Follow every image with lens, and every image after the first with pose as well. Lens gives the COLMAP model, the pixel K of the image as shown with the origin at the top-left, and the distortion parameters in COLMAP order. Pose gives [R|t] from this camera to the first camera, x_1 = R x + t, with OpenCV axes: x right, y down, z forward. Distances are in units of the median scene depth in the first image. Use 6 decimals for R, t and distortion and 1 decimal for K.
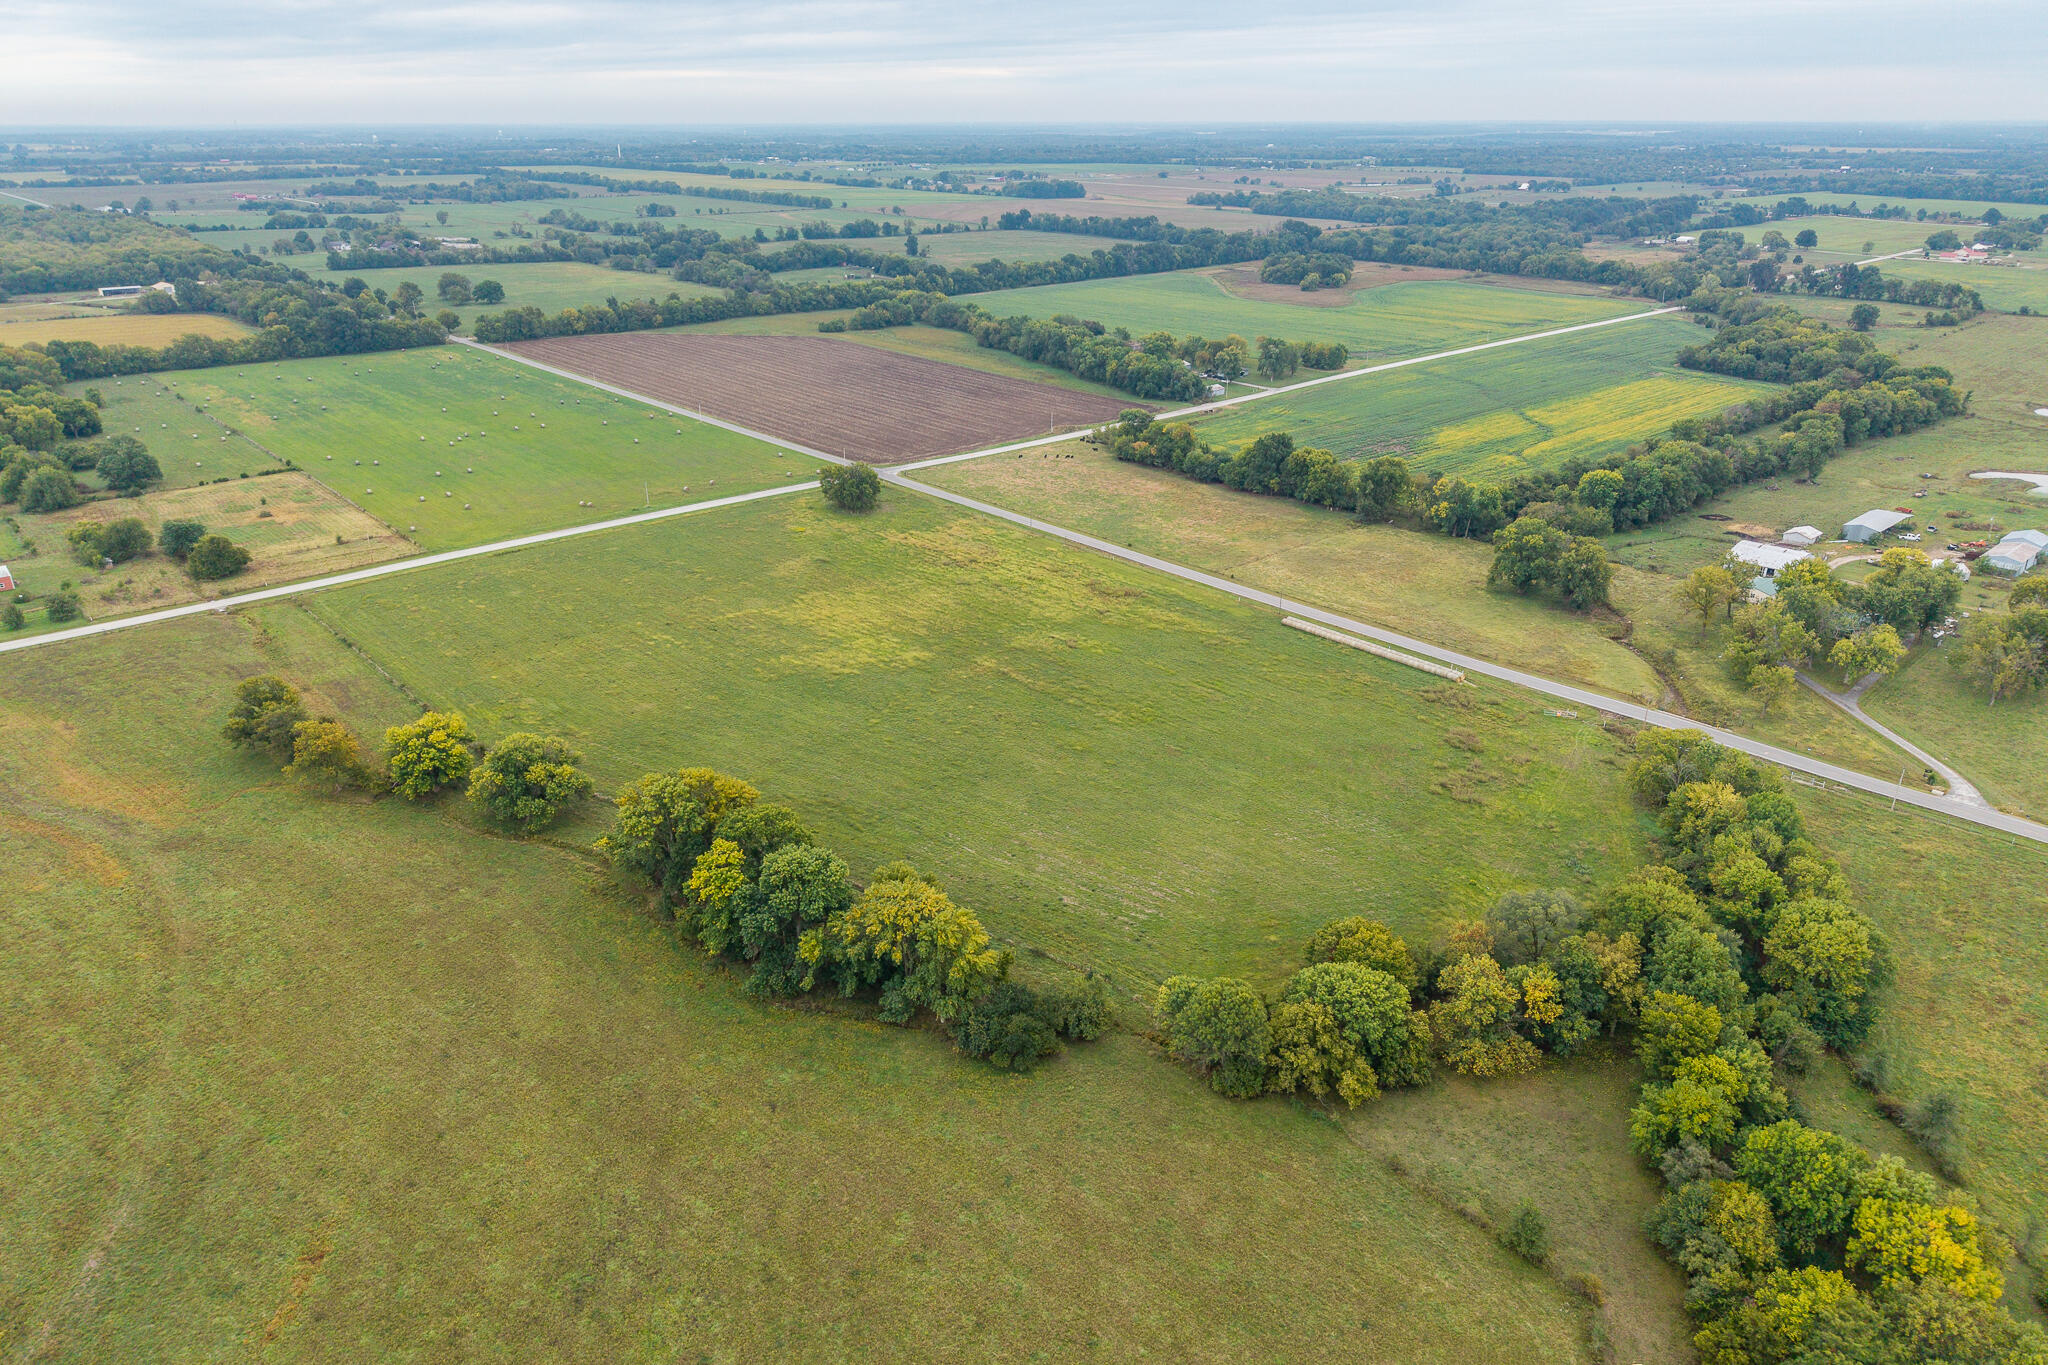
lens RADIAL K [[1380.4, 0, 1024.0], [0, 1380.4, 682.5], [0, 0, 1]] dist [0.019176, -0.017433]
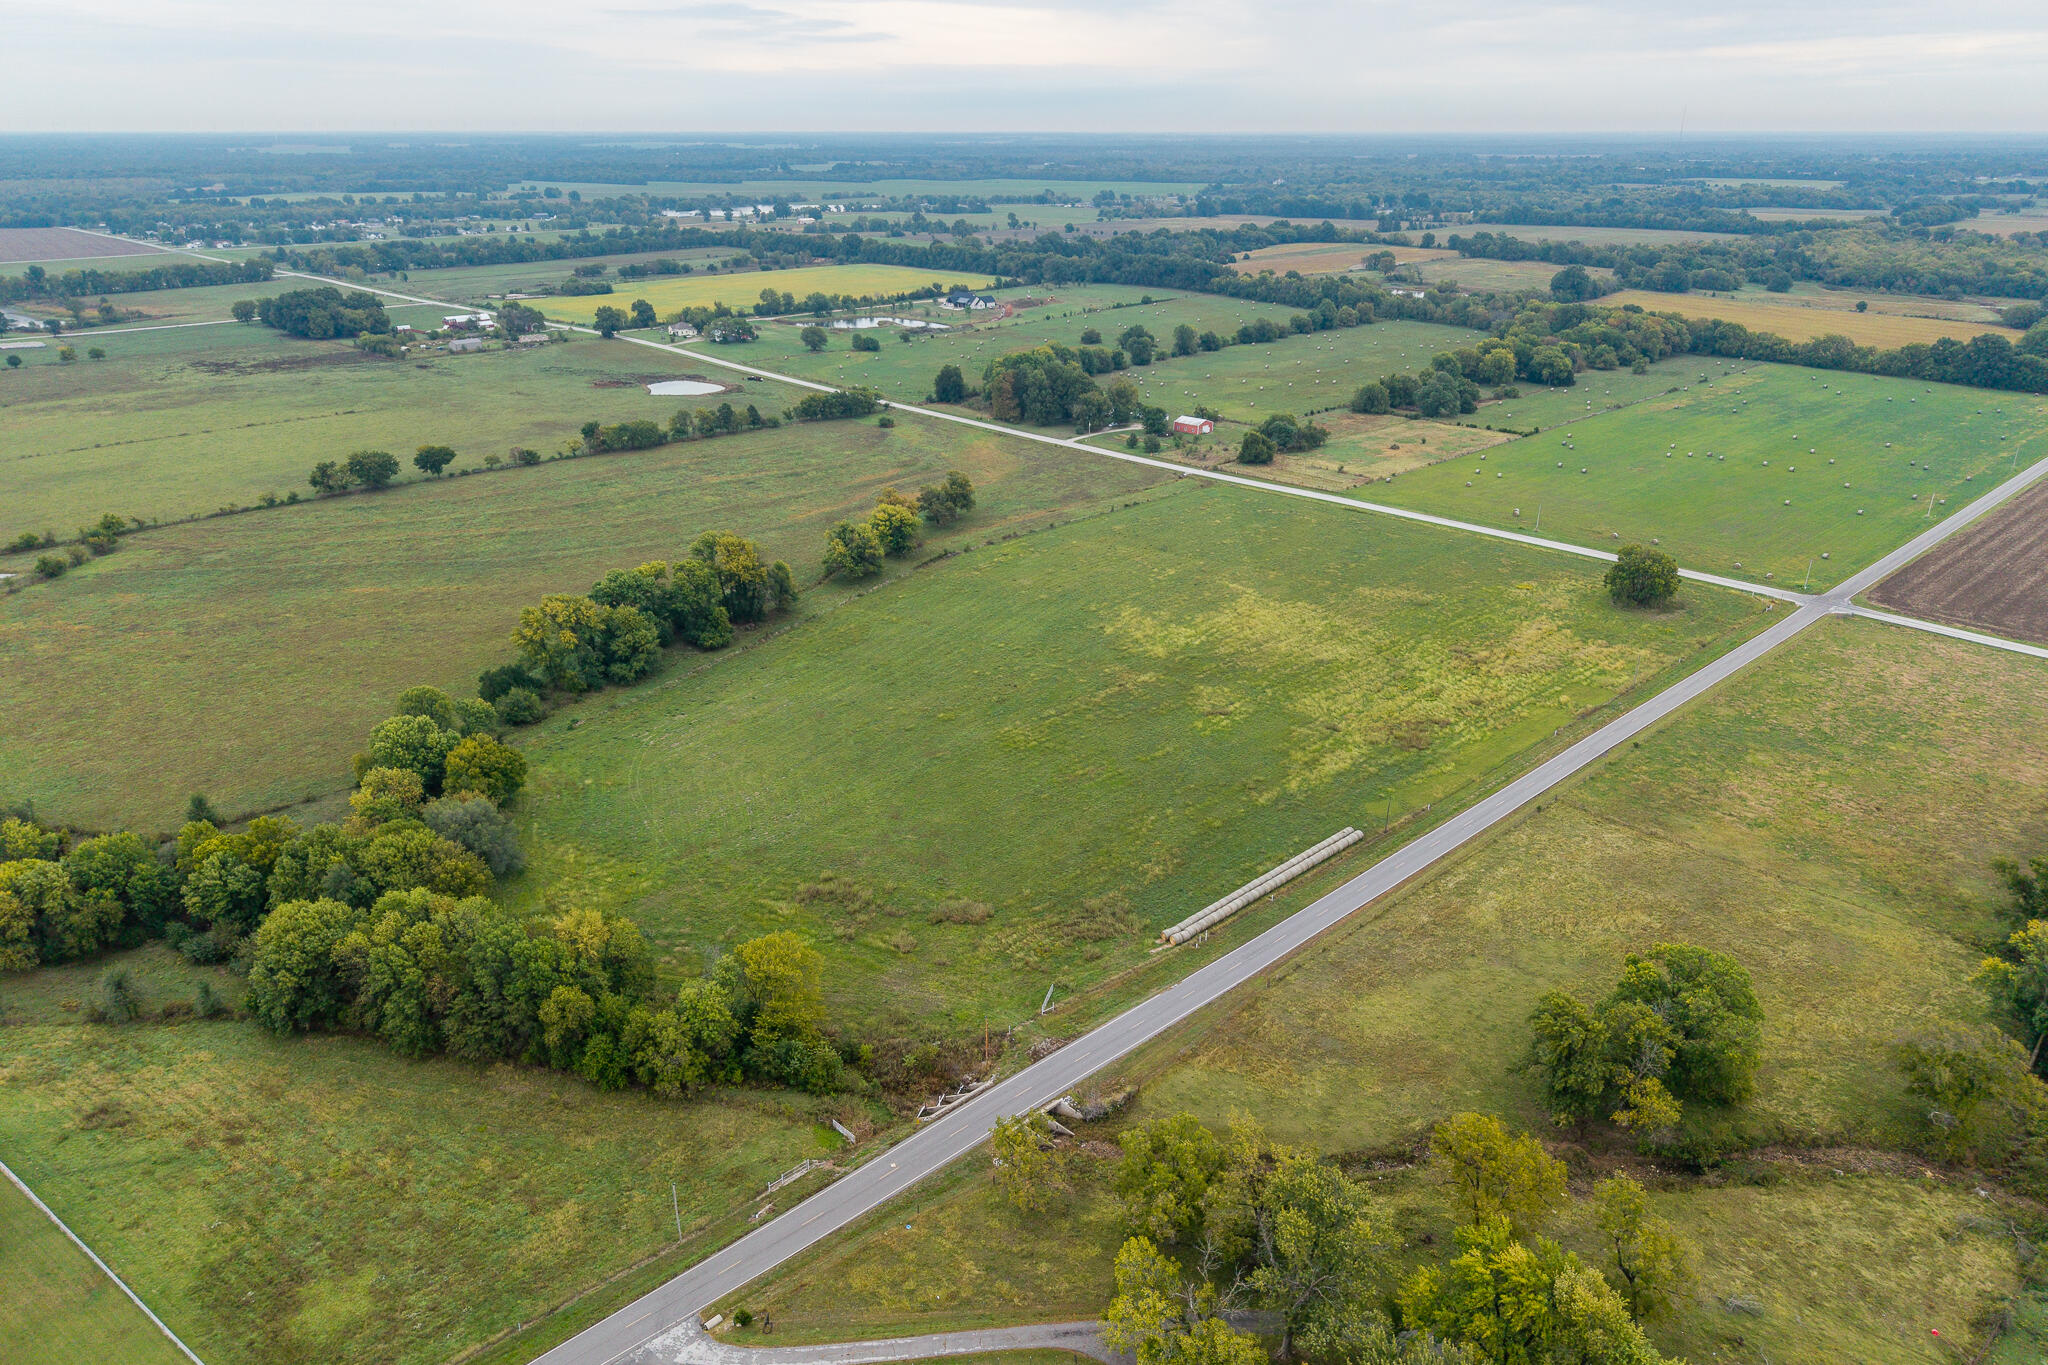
lens RADIAL K [[1380.4, 0, 1024.0], [0, 1380.4, 682.5], [0, 0, 1]] dist [0.019176, -0.017433]
pose [[0.021259, 0.373315, -0.927461, 0.542102], [-0.376900, 0.862219, 0.338415, -0.190648], [0.926010, 0.342366, 0.159032, 0.470103]]
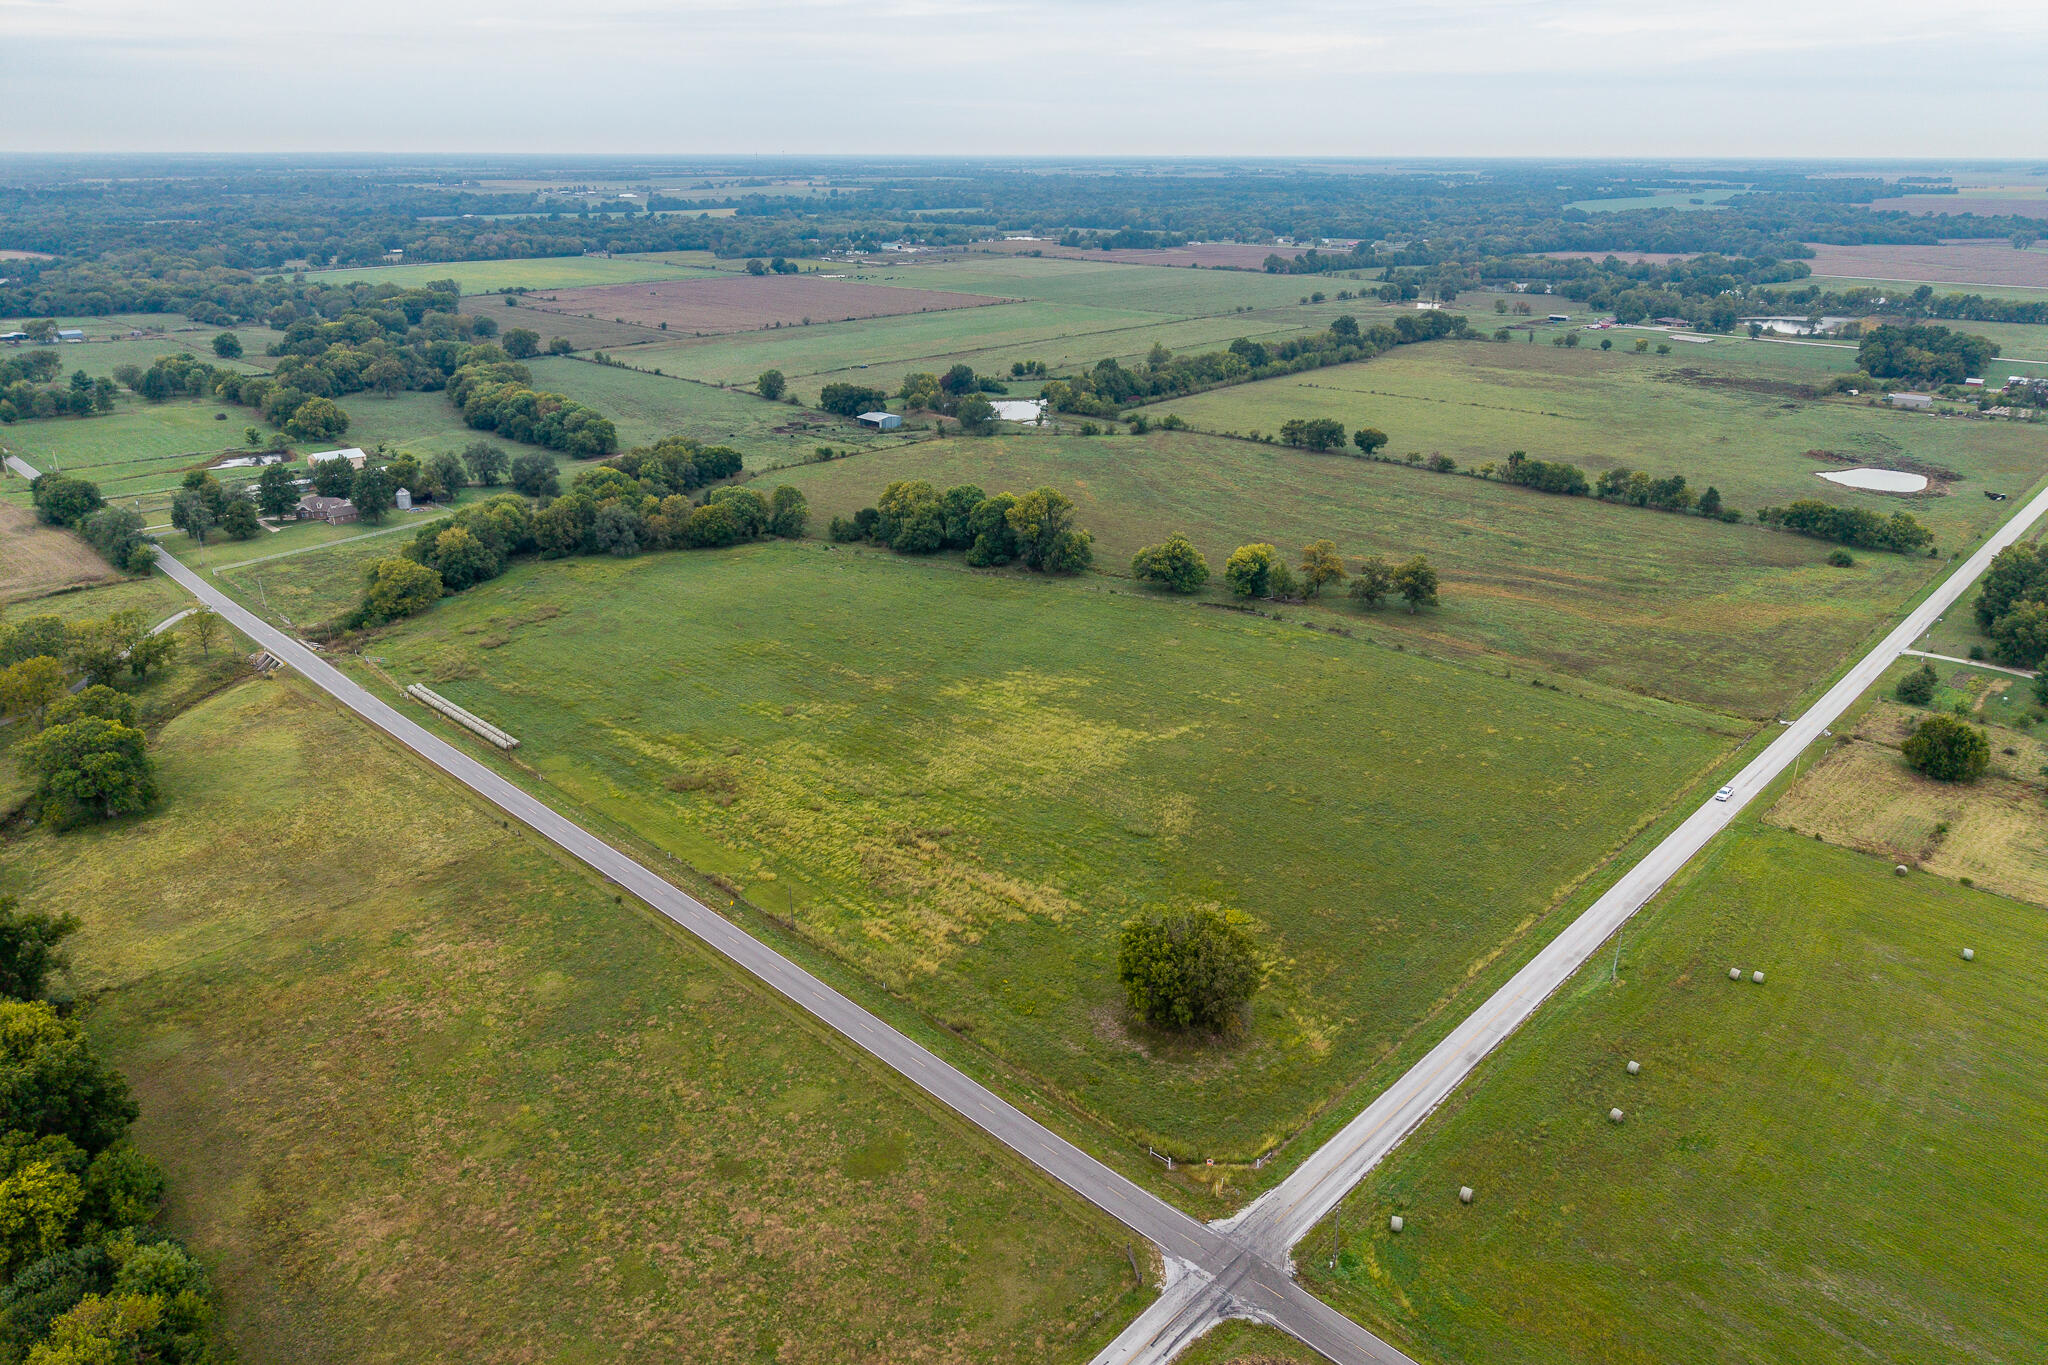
lens RADIAL K [[1347.3, 0, 1024.0], [0, 1347.3, 682.5], [0, 0, 1]] dist [0.048382, -0.076621]
pose [[-0.997839, 0.021901, -0.061947, -0.042204], [-0.026772, 0.725472, 0.687730, -0.423741], [0.060003, 0.687903, -0.723318, 1.051258]]
